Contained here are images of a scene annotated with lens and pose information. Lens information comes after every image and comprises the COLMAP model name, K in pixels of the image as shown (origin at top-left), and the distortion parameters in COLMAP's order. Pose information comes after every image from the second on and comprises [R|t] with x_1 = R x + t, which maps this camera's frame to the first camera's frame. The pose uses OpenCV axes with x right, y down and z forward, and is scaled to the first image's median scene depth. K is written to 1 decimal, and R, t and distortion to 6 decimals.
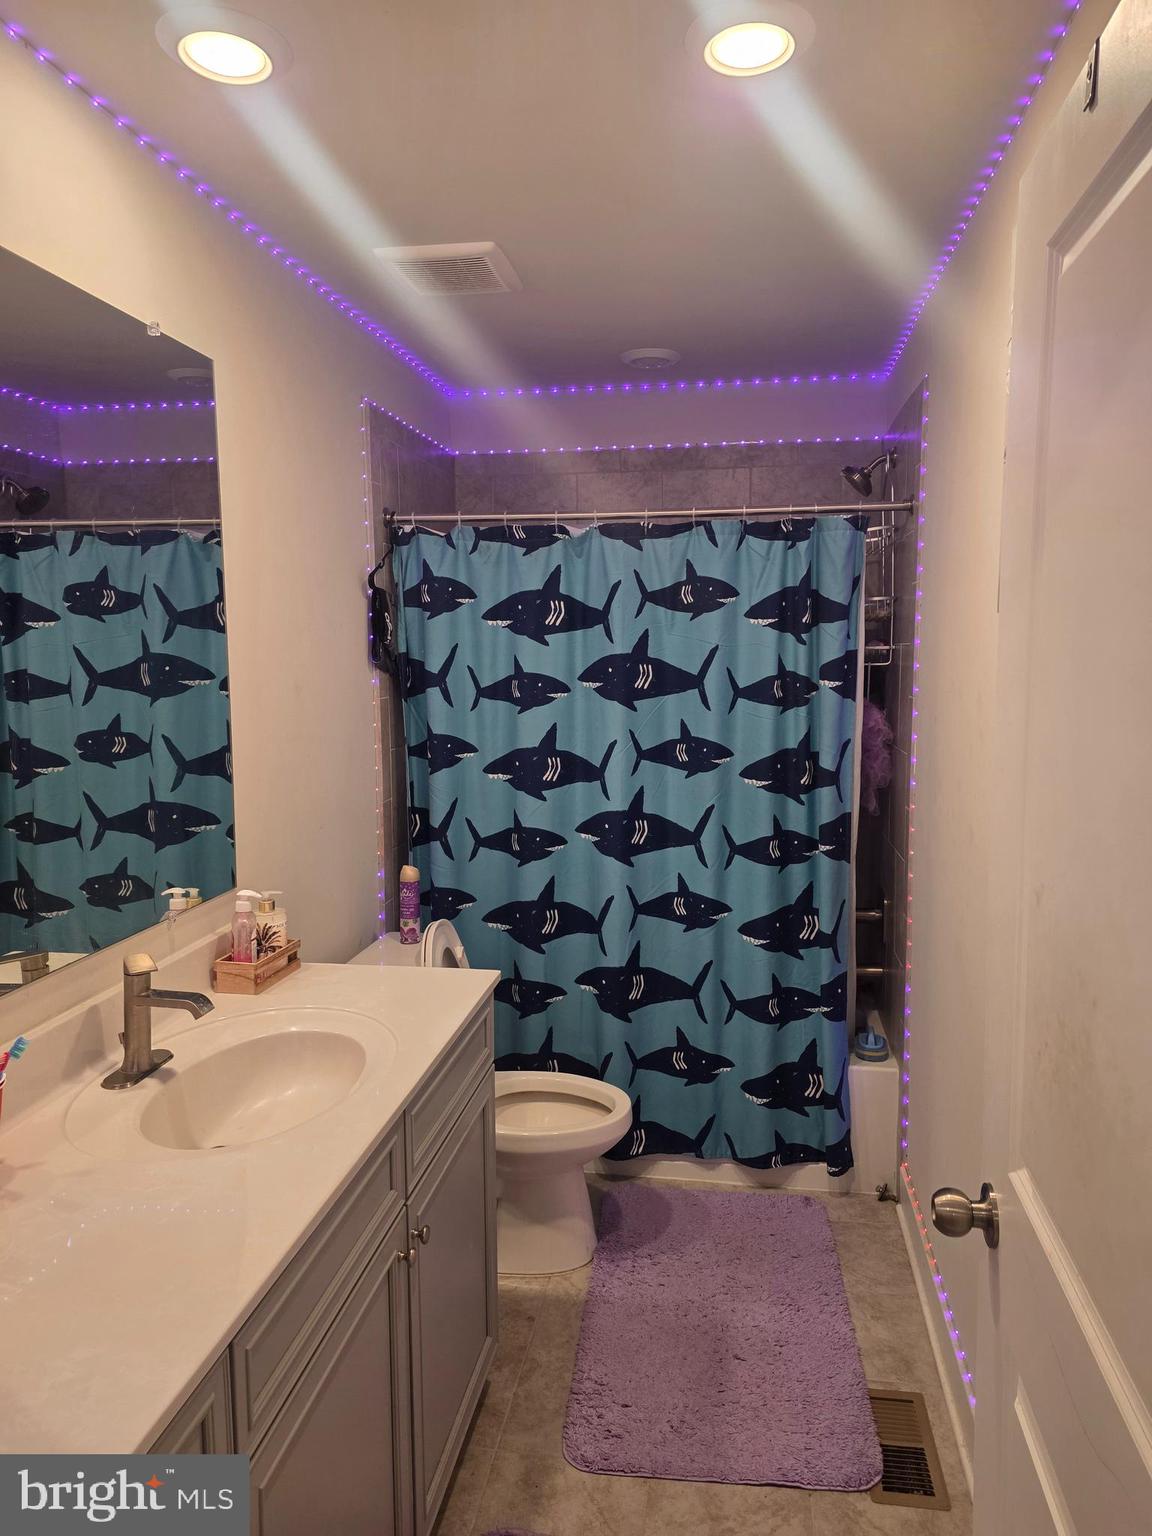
lens RADIAL K [[1022.2, 0, 583.3], [0, 1022.2, 748.6], [0, 0, 1]] dist [0.105344, -0.145335]
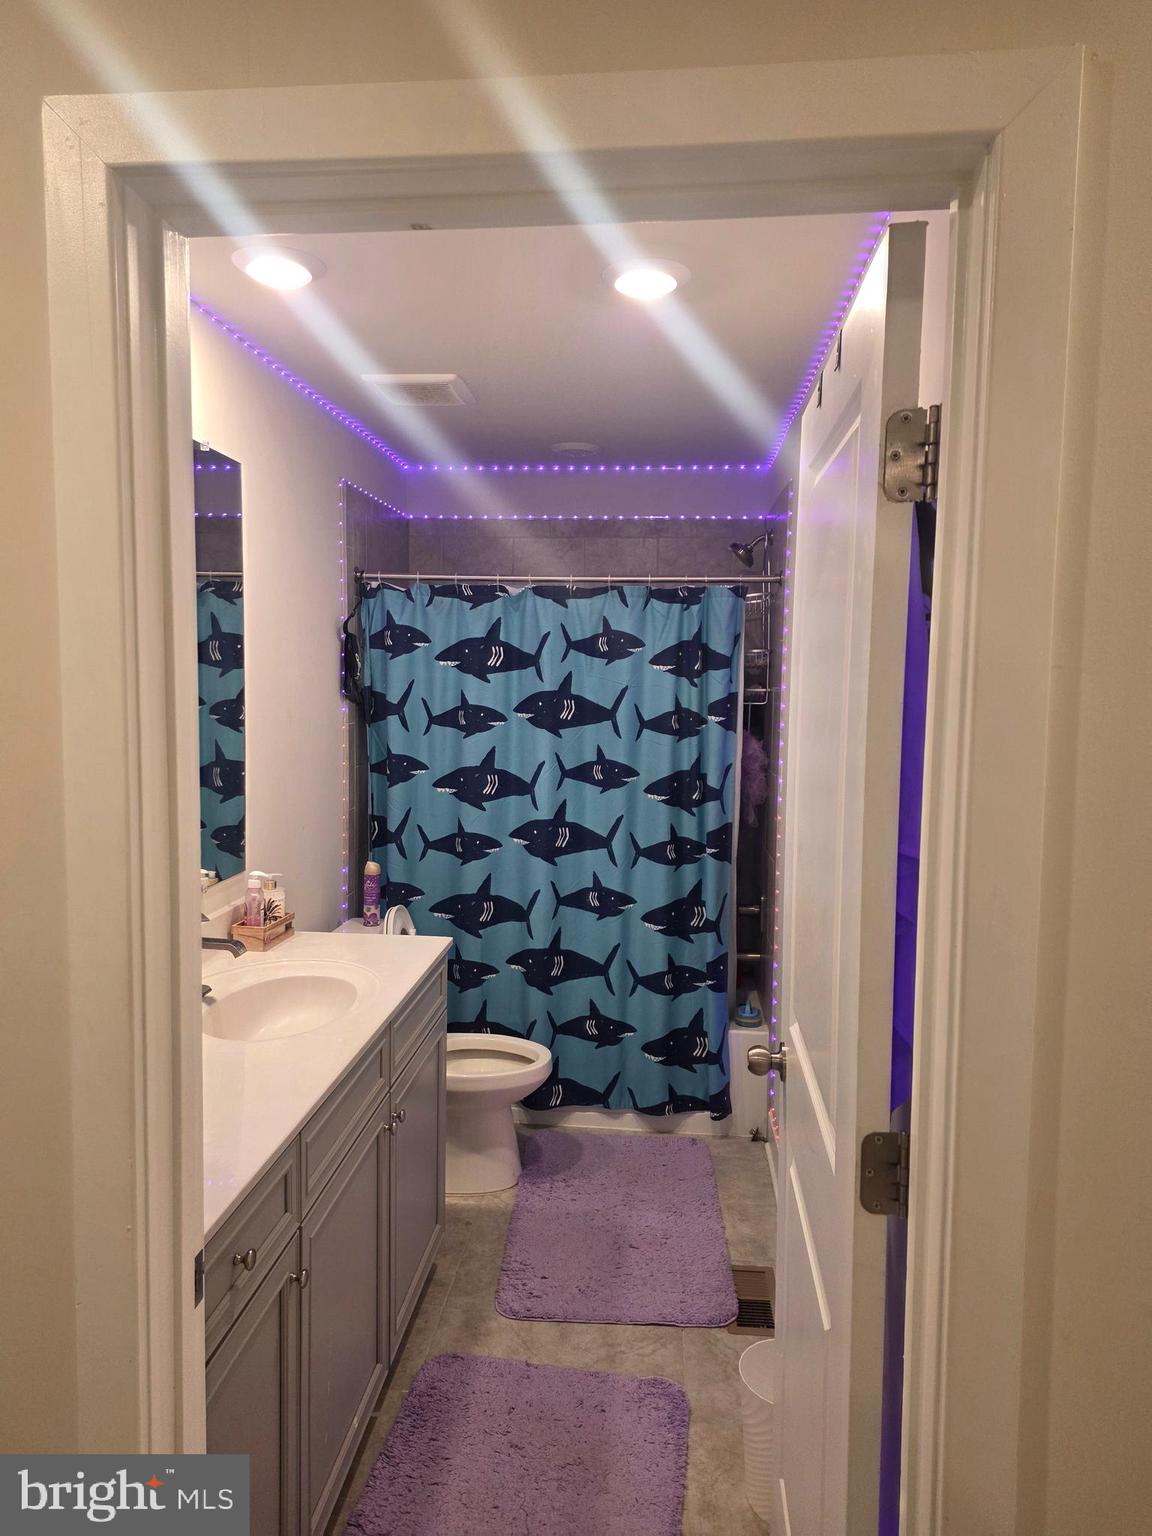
lens RADIAL K [[1022.2, 0, 583.3], [0, 1022.2, 748.6], [0, 0, 1]] dist [0.105344, -0.145335]
pose [[0.996985, 0.016403, 0.075845, -0.013873], [-0.014362, 0.999522, -0.027378, 0.009299], [-0.076258, 0.026206, 0.996744, -0.220885]]
